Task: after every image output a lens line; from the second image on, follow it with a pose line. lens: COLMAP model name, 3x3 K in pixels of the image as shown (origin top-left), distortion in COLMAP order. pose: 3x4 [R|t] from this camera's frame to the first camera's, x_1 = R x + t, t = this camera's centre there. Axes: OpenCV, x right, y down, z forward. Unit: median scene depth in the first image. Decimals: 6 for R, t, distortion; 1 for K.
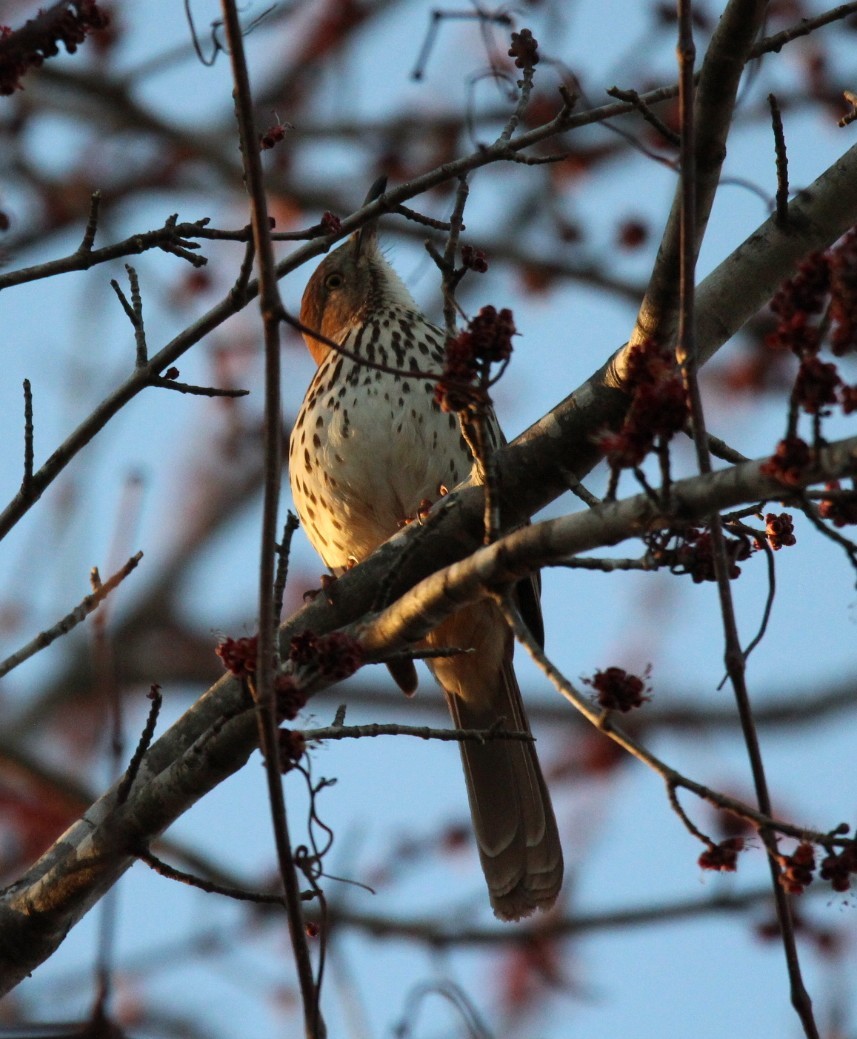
lens RADIAL K [[428.4, 0, 429.5], [0, 428.4, 518.1], [0, 0, 1]] dist [0.000578, 0.000296]
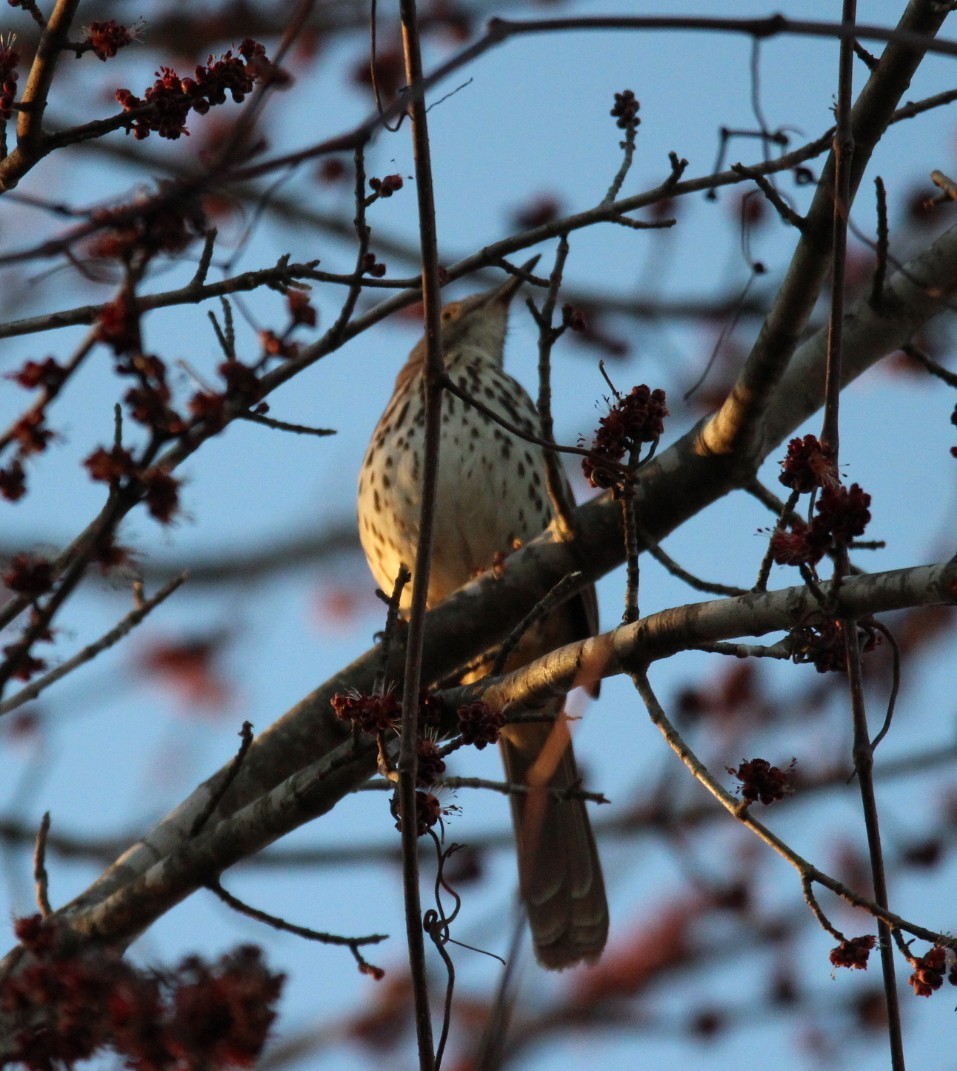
lens RADIAL K [[424.6, 0, 476.9], [0, 424.6, 560.2], [0, 0, 1]] dist [0.000727, 0.000032]
pose [[0.997339, 0.072898, 0.000153, -0.199817], [-0.072898, 0.997339, 0.001159, -0.052704], [-0.000068, -0.001167, 0.999999, 0.000415]]
